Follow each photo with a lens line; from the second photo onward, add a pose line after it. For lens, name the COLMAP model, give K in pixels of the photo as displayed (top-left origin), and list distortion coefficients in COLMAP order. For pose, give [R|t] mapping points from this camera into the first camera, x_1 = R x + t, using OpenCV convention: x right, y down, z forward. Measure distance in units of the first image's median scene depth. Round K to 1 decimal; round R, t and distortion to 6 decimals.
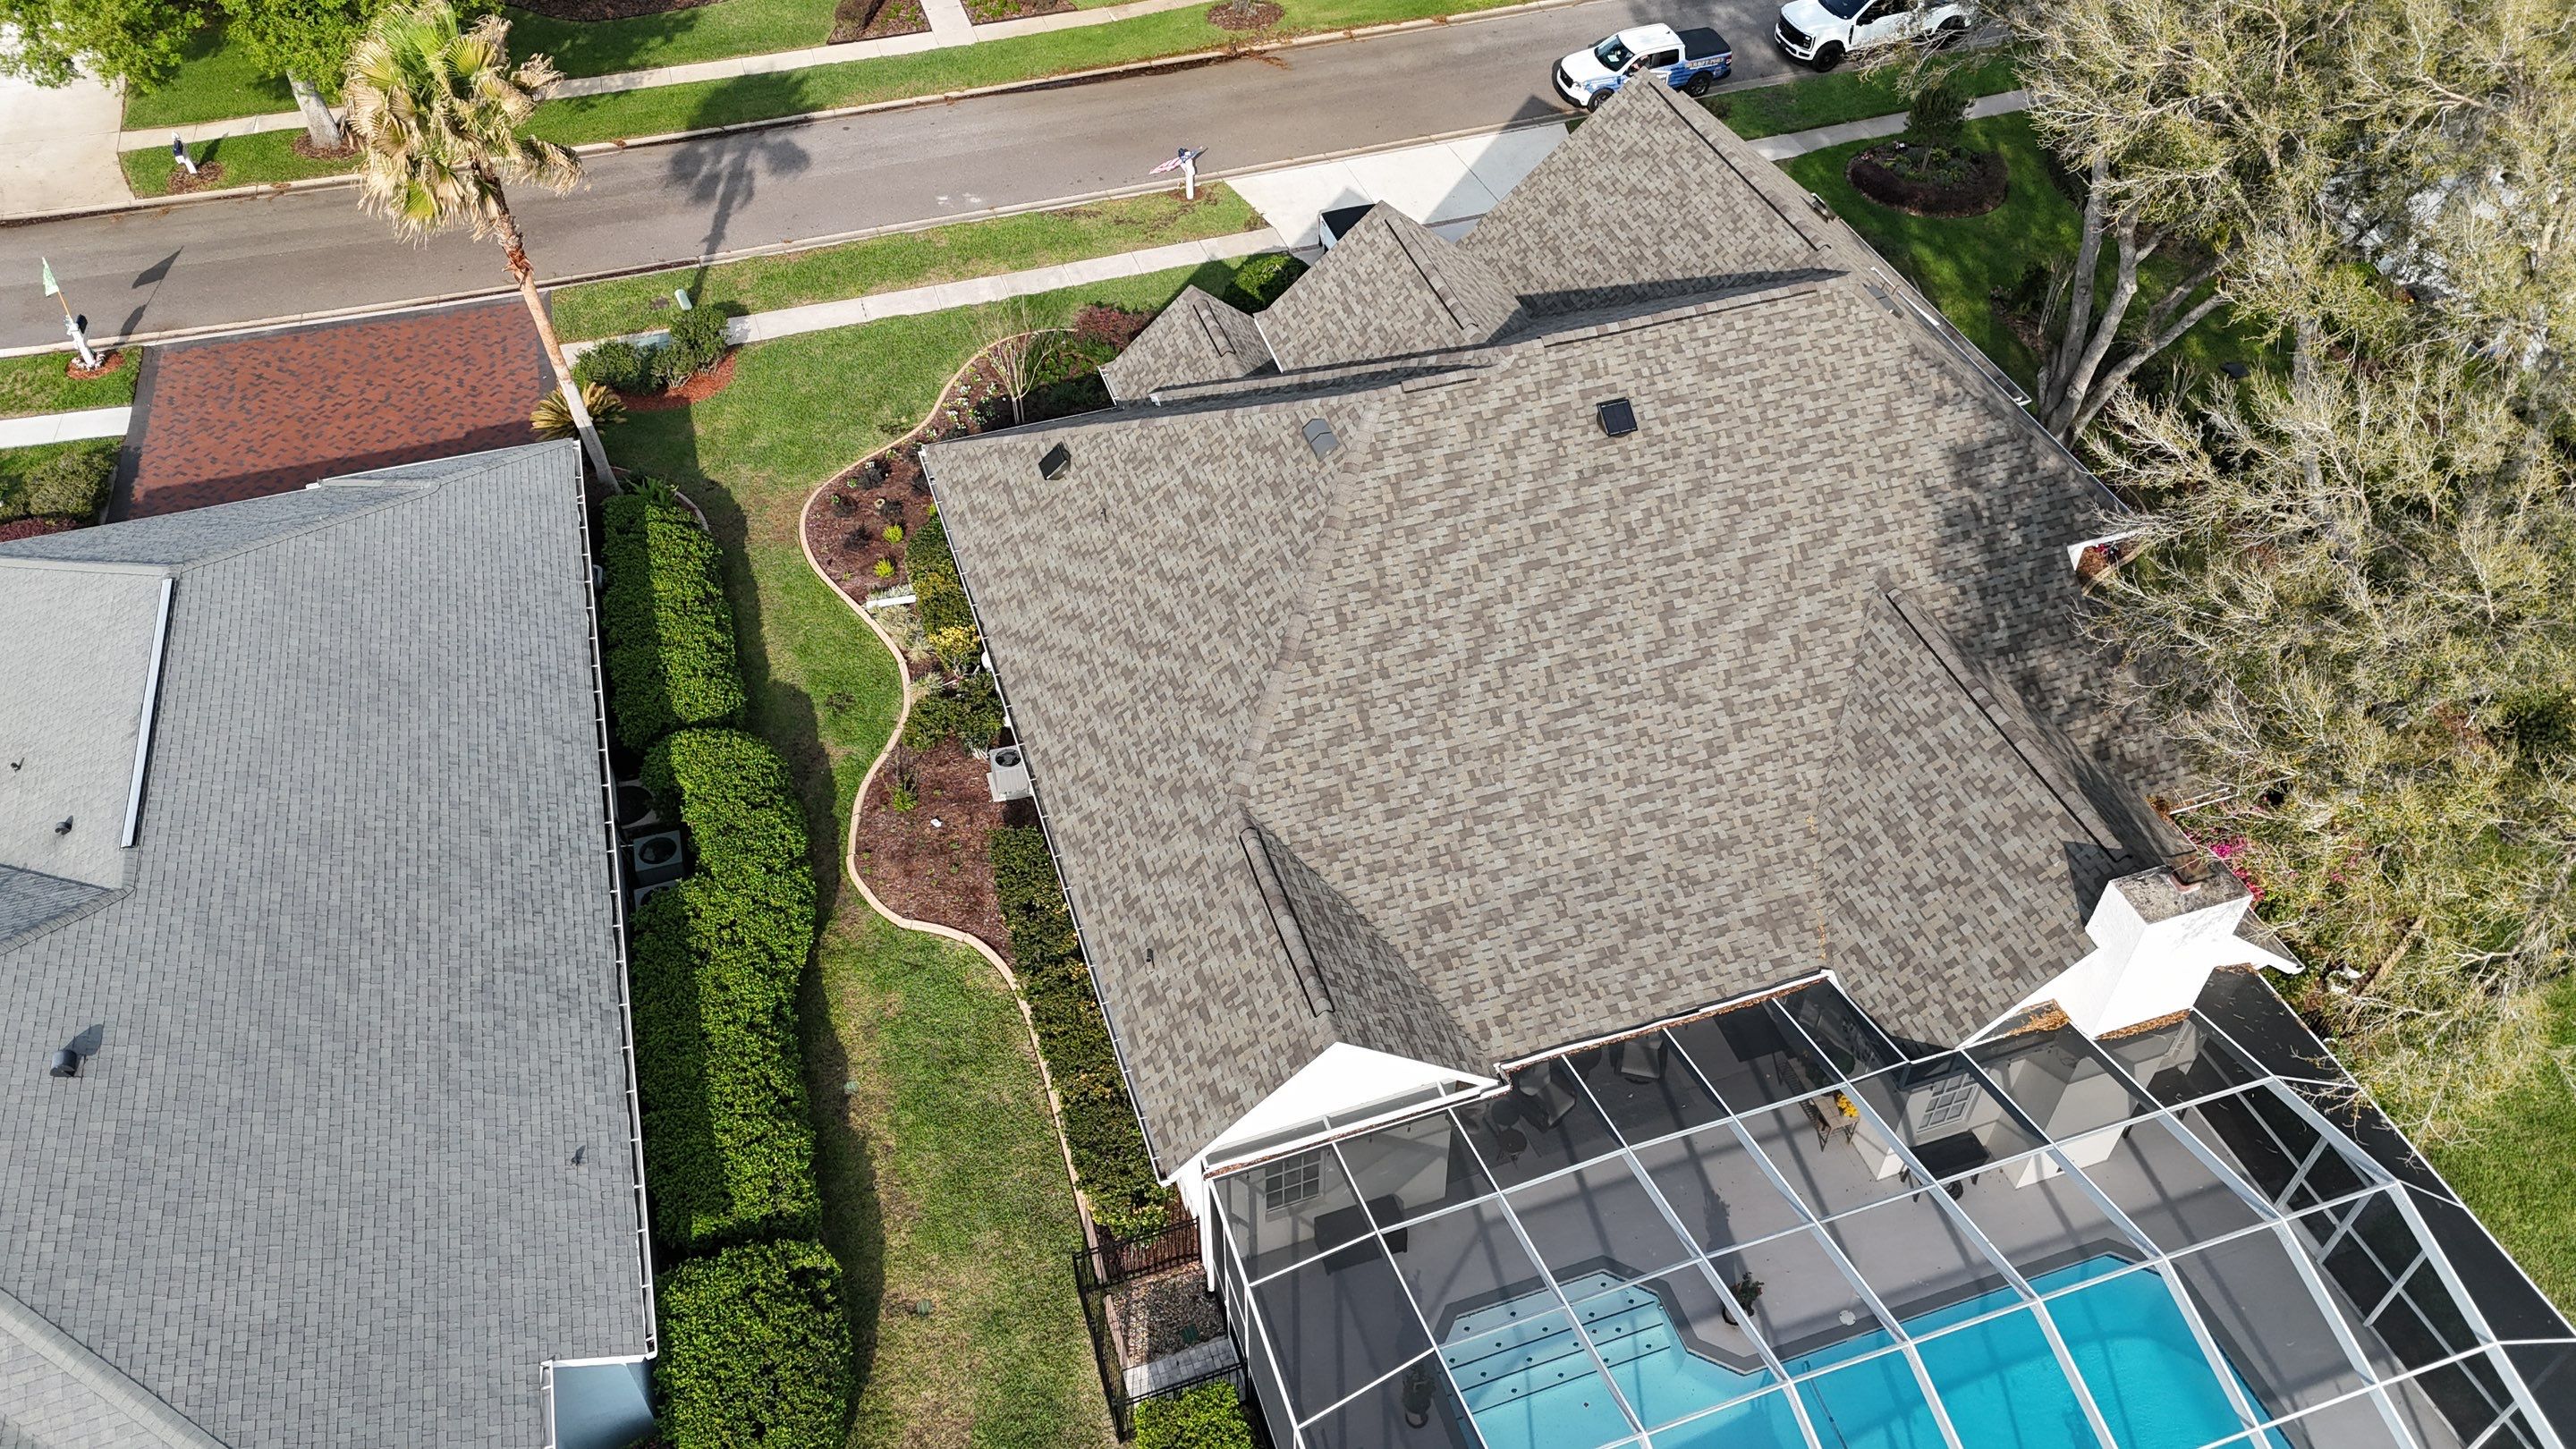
lens RADIAL K [[1876.7, 0, 1288.0], [0, 1876.7, 724.5], [0, 0, 1]] dist [0.044474, -0.001806]
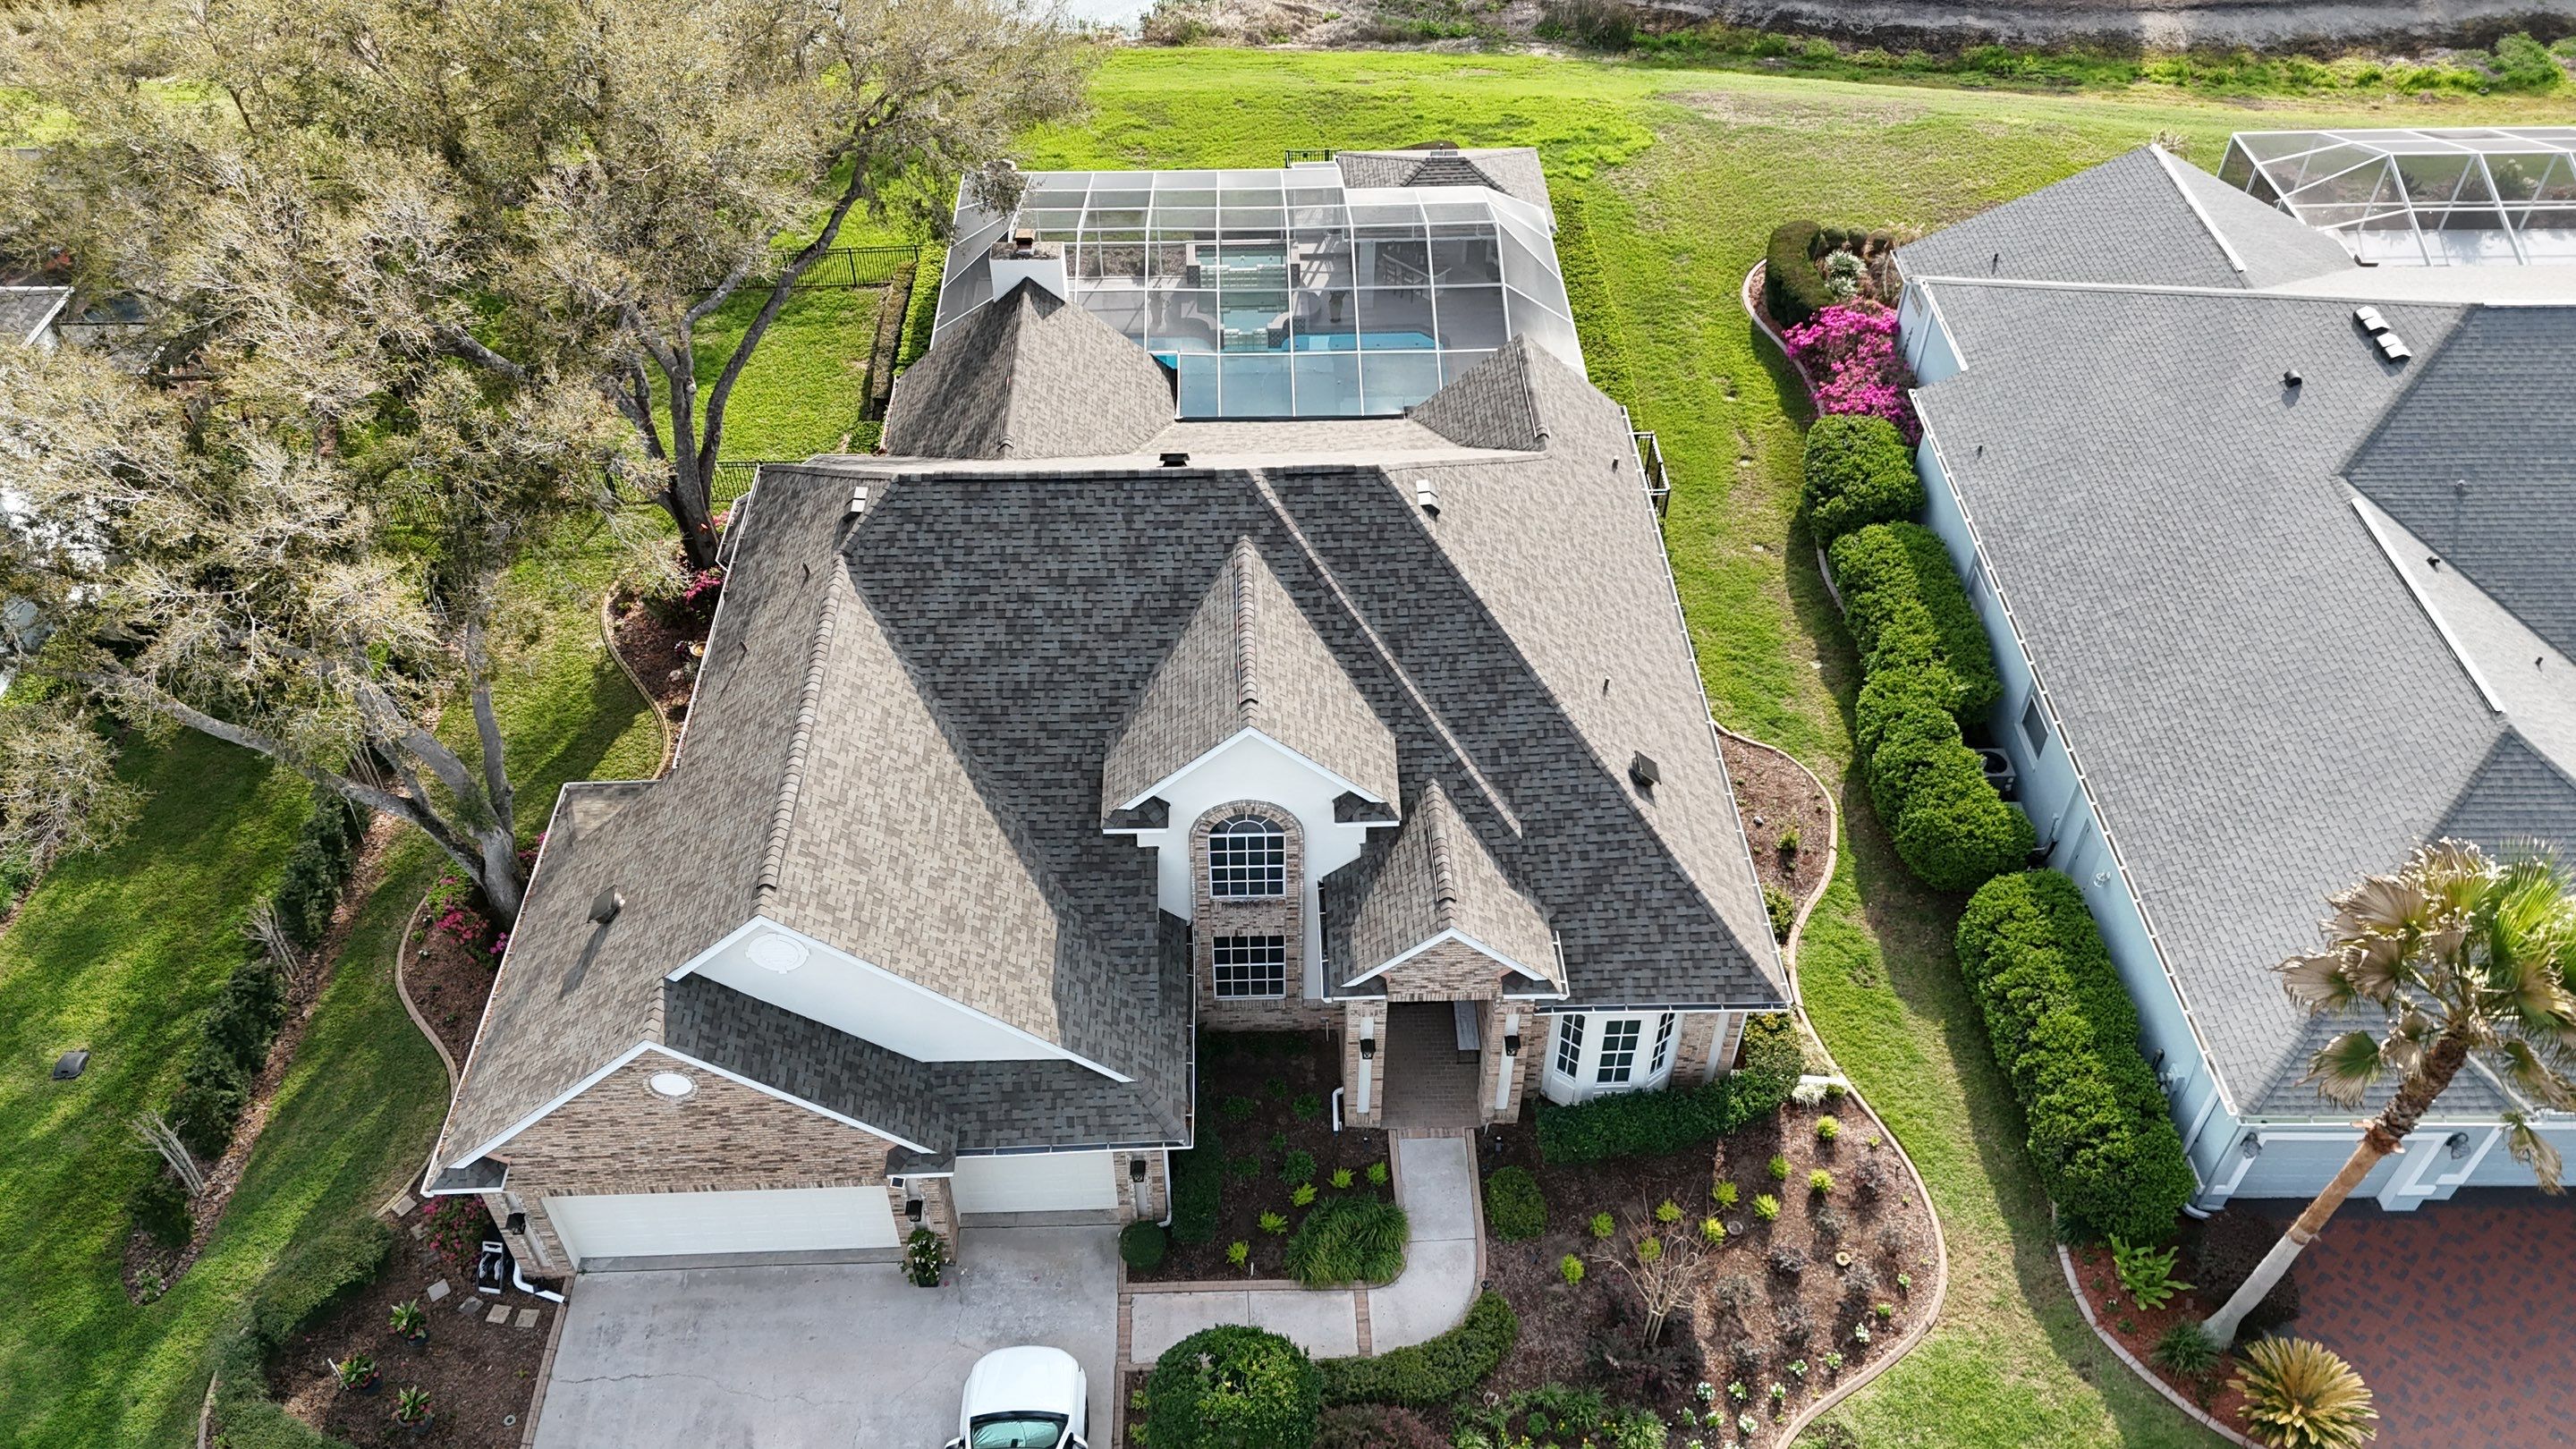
lens RADIAL K [[1884.5, 0, 1288.0], [0, 1884.5, 724.5], [0, 0, 1]] dist [0.076330, -0.001608]
pose [[-0.956173, -0.195106, 0.218327, -0.166026], [0.213177, 0.047282, 0.975869, -1.206279], [-0.200721, 0.979642, -0.003617, 1.083776]]
